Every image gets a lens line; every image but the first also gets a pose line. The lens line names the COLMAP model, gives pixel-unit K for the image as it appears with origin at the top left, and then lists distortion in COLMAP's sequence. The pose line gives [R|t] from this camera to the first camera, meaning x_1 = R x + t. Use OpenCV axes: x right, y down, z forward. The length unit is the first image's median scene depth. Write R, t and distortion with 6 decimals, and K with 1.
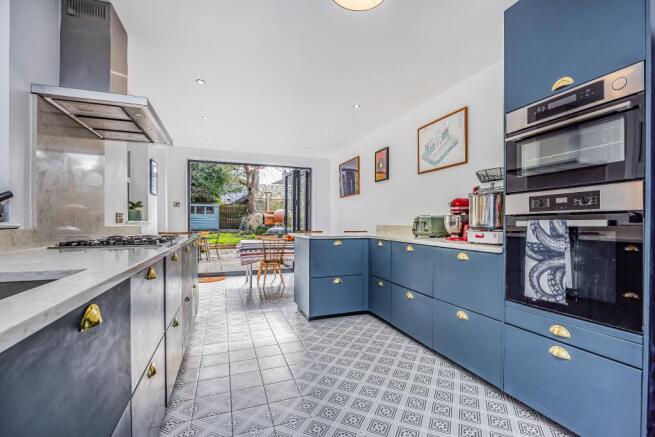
lens RADIAL K [[284.8, 0, 328.8], [0, 284.8, 225.5], [0, 0, 1]] dist [-0.012927, 0.000096]
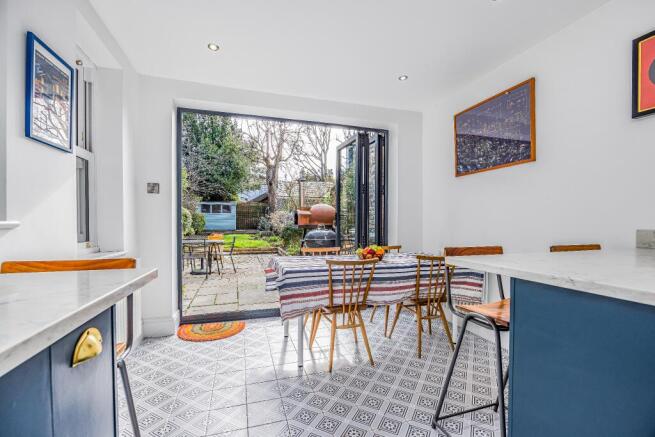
lens RADIAL K [[284.8, 0, 328.8], [0, 284.8, 225.5], [0, 0, 1]] dist [-0.012927, 0.000096]
pose [[0.998502, -0.000637, -0.054708, -0.154256], [0.000697, 0.999999, 0.001079, -0.005418], [0.054707, -0.001116, 0.998502, 0.413124]]
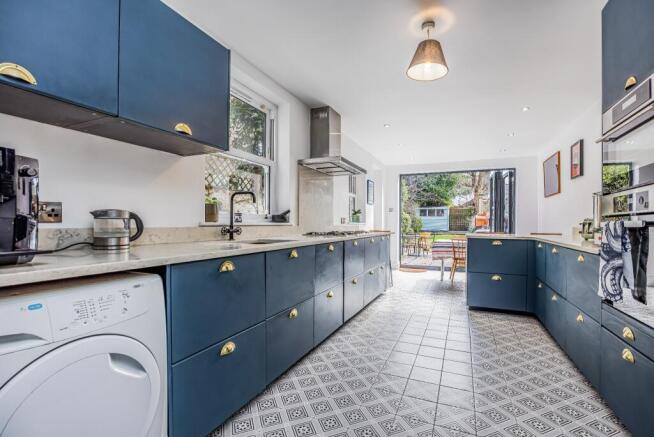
lens RADIAL K [[283.6, 0, 347.8], [0, 283.6, 223.1], [0, 0, 1]] dist [-0.011977, 0.000055]
pose [[0.741114, 0.001318, -0.671378, 0.162333], [-0.011831, 0.999868, -0.011097, 0.002205], [0.671275, 0.016167, 0.741032, -0.085732]]
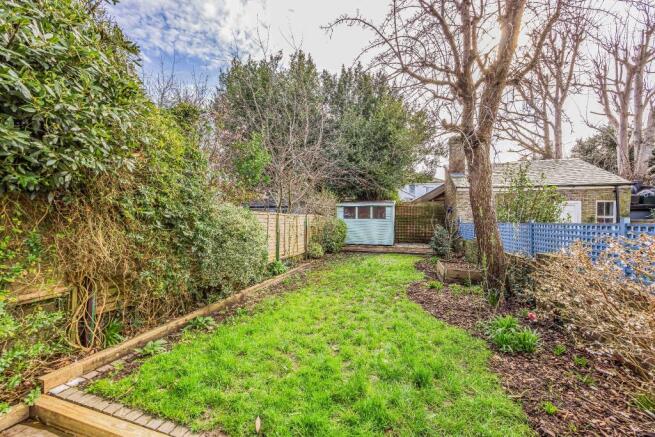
lens RADIAL K [[257.2, 0, 330.1], [0, 257.2, 219.2], [0, 0, 1]] dist [0.002018, 0.000207]
pose [[0.800122, 0.003127, -0.599829, -0.734697], [-0.012709, 0.999850, -0.011741, -0.133685], [0.599703, 0.017017, 0.800042, 2.108498]]
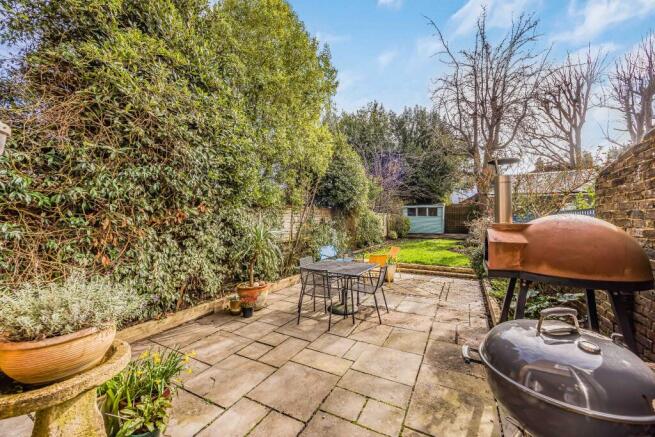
lens RADIAL K [[257.2, 0, 330.1], [0, 257.2, 219.2], [0, 0, 1]] dist [0.002018, 0.000207]
pose [[0.673299, -0.002277, -0.739366, -0.194239], [-0.012213, 0.999825, -0.014201, -0.068098], [0.739269, 0.018591, 0.673154, 0.980105]]
